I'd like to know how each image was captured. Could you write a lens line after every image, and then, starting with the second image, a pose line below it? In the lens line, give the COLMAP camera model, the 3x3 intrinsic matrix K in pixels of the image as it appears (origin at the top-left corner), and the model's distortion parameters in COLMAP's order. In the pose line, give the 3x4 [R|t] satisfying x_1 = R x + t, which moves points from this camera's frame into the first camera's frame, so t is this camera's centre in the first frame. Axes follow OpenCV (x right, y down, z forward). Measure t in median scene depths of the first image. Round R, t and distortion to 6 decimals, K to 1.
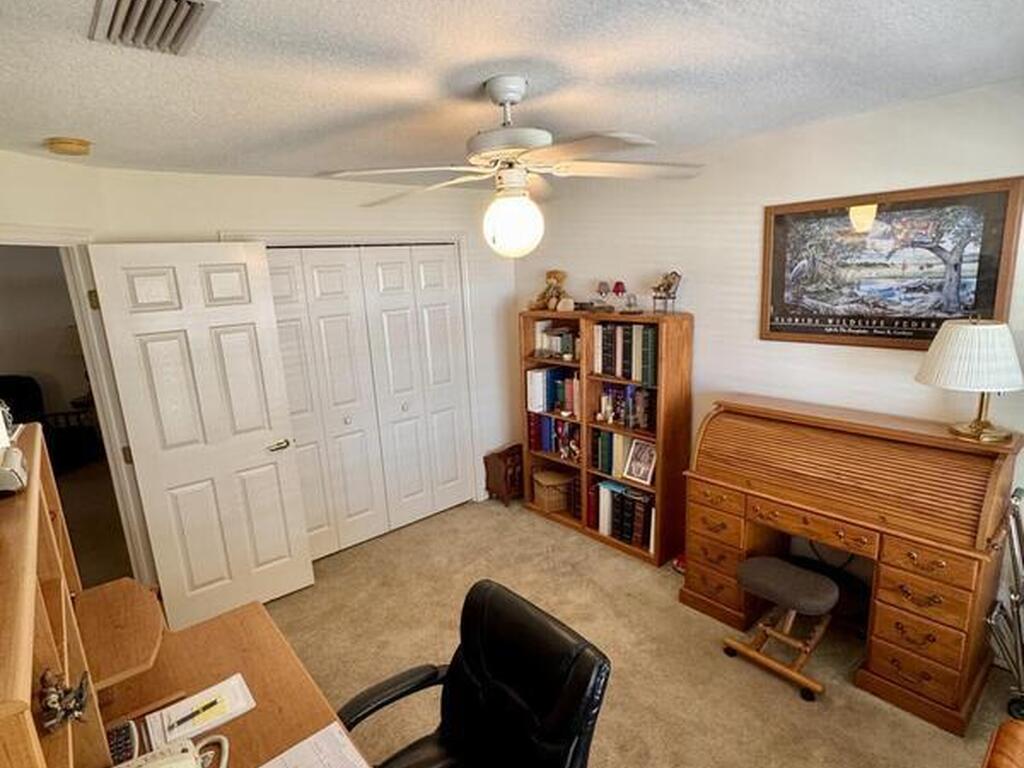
lens RADIAL K [[545.5, 0, 513.8], [0, 545.5, 382.2], [0, 0, 1]] dist [0.002278, -0.002194]
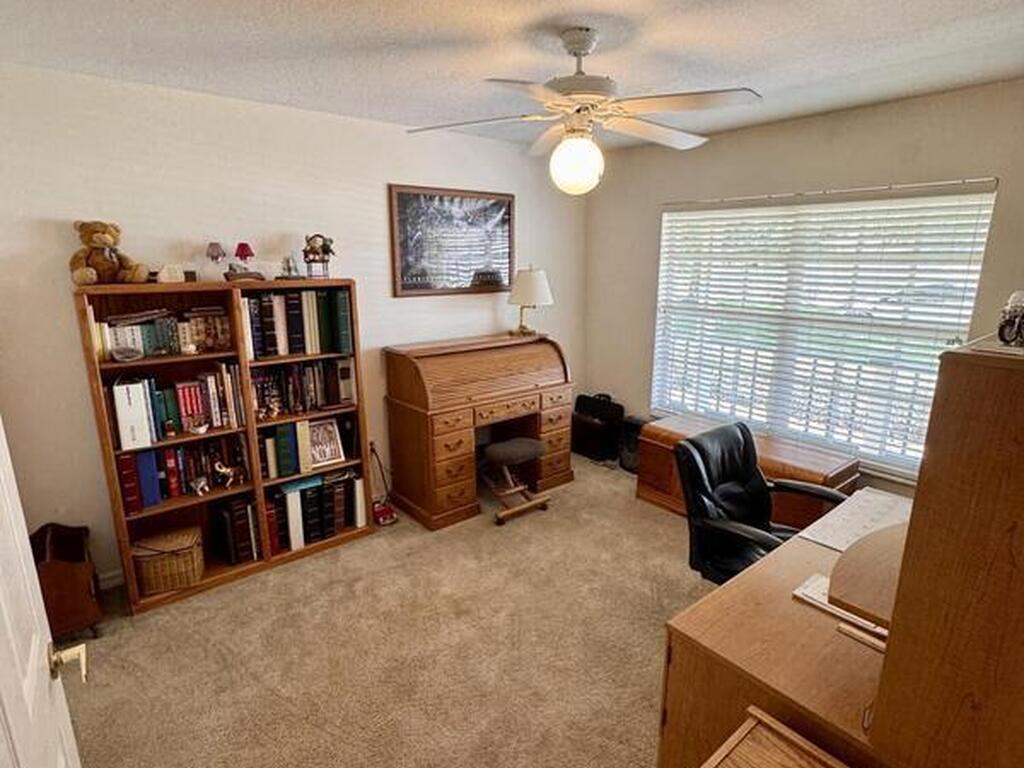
lens RADIAL K [[545.5, 0, 514.9], [0, 545.5, 388.4], [0, 0, 1]] dist [0.002278, -0.002194]
pose [[0.030181, -0.181311, 0.982963, -0.640814], [0.214065, 0.961766, 0.170828, -0.029932], [-0.976353, 0.205262, 0.067840, 0.607165]]
